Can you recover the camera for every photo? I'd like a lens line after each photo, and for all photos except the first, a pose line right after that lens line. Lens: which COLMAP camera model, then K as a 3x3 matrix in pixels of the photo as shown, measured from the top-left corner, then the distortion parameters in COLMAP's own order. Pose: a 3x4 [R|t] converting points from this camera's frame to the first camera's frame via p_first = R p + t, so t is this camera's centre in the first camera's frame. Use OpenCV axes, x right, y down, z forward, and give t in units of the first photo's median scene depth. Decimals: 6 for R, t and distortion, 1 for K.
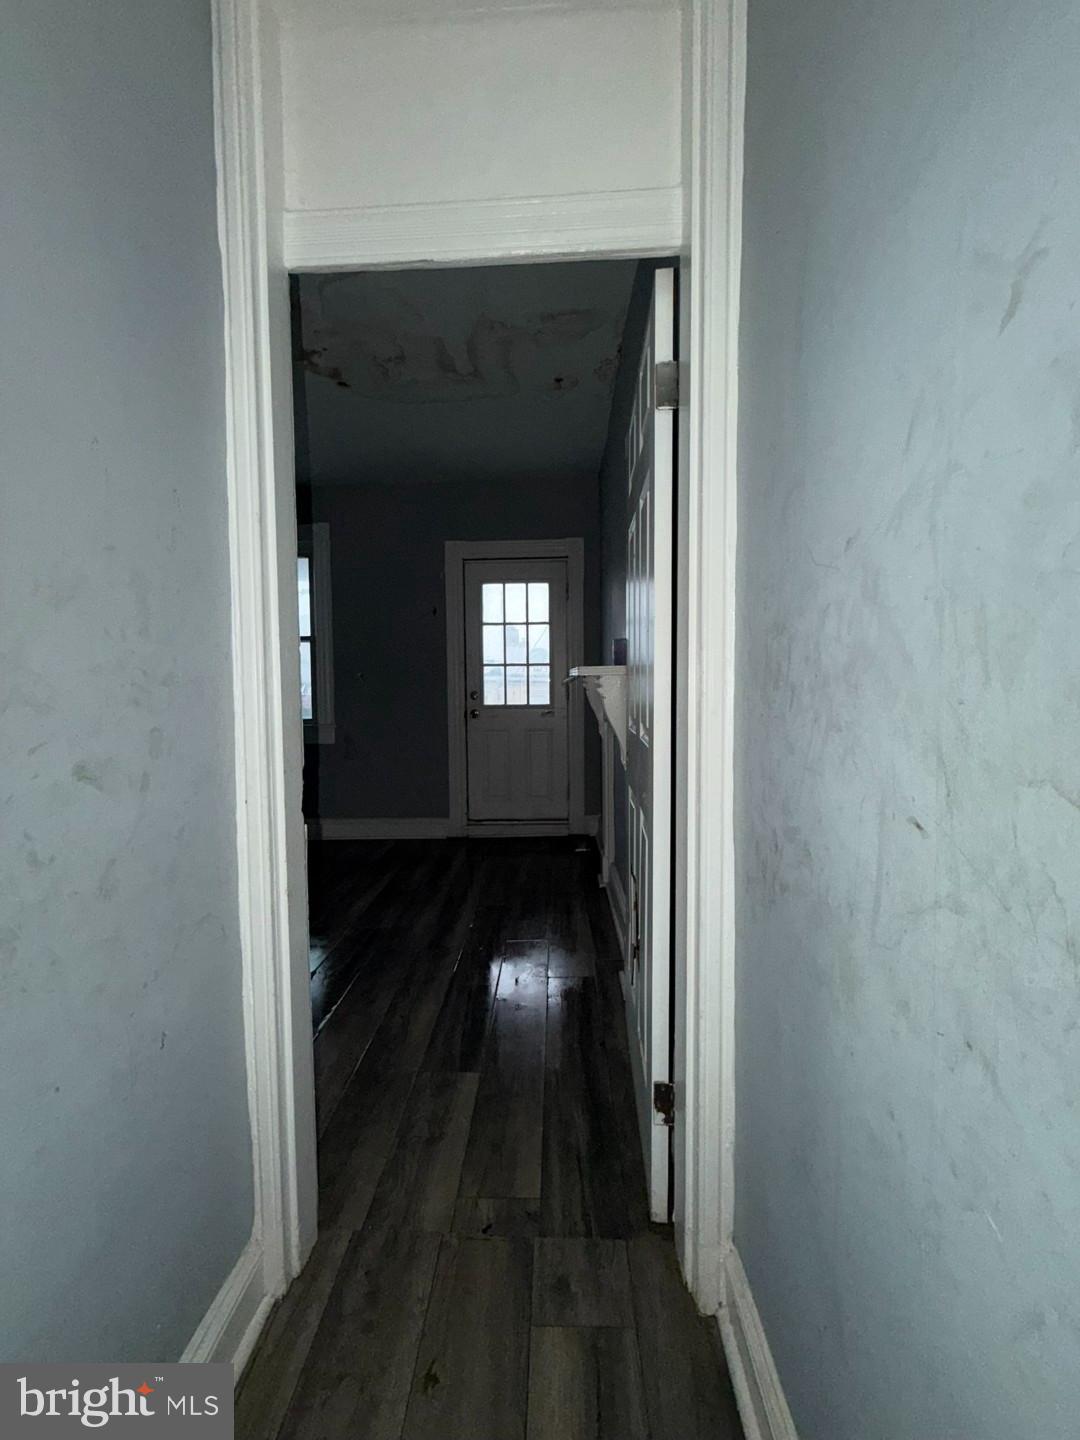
lens RADIAL K [[592.2, 0, 530.9], [0, 592.2, 718.8], [0, 0, 1]] dist [-0.000970, -0.000118]
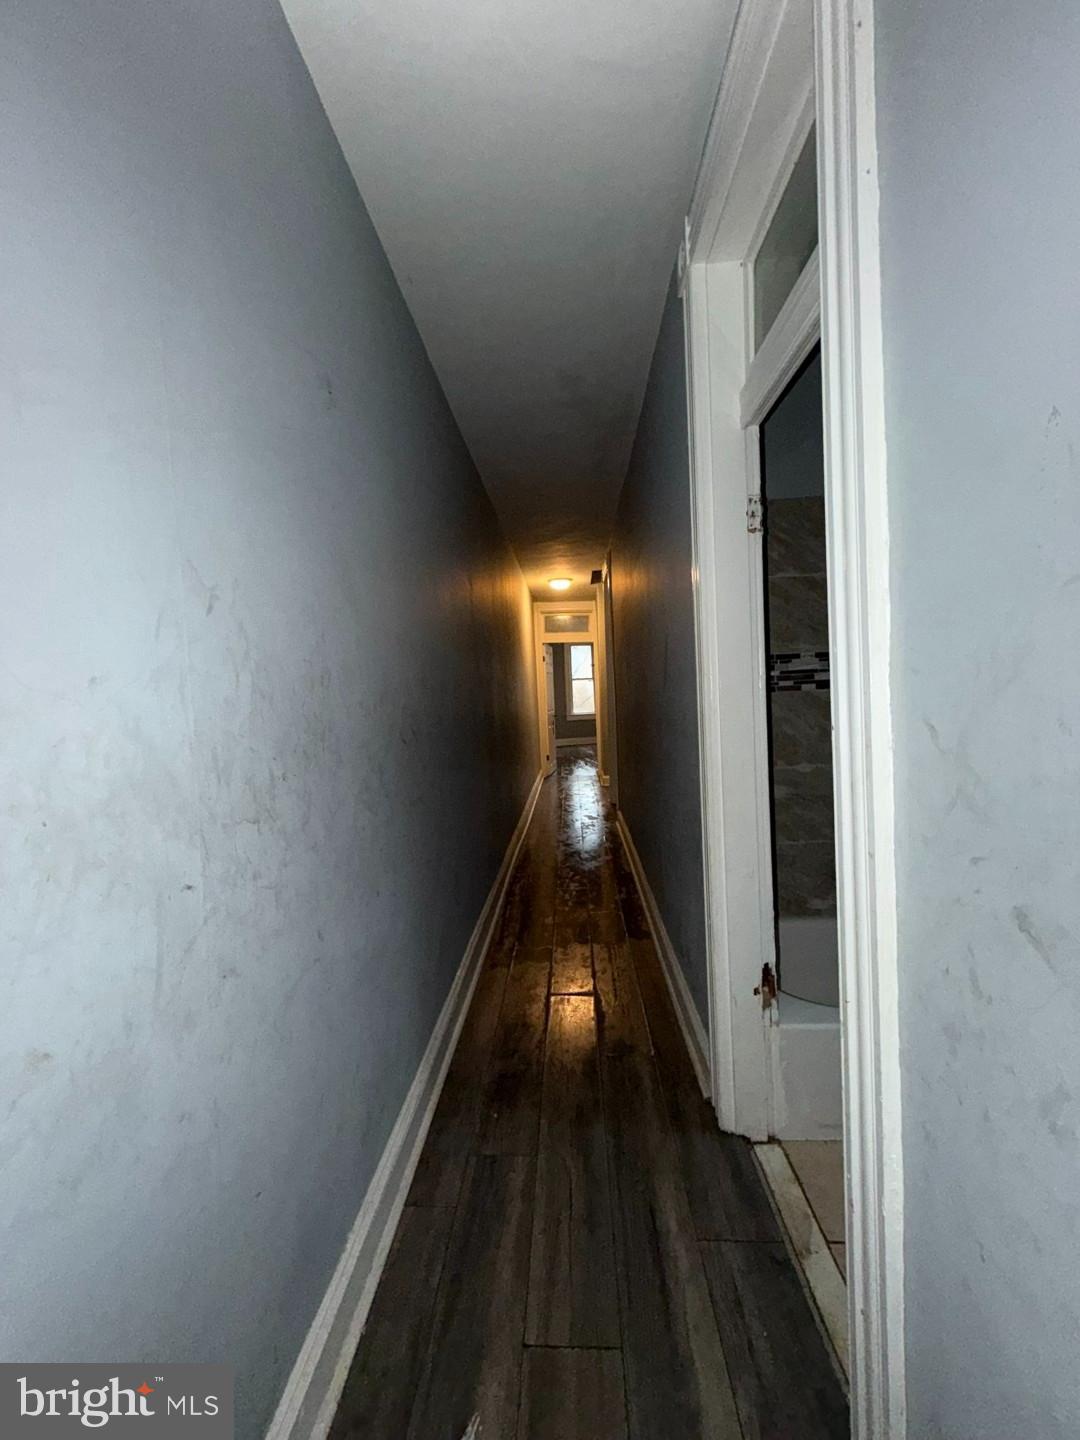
lens RADIAL K [[592.2, 0, 539.7], [0, 592.2, 717.7], [0, 0, 1]] dist [-0.000970, -0.000118]
pose [[-0.998849, 0.046612, 0.011324, -0.293752], [0.047529, 0.993587, 0.102593, -0.374391], [-0.006469, 0.103013, -0.994659, 2.502658]]
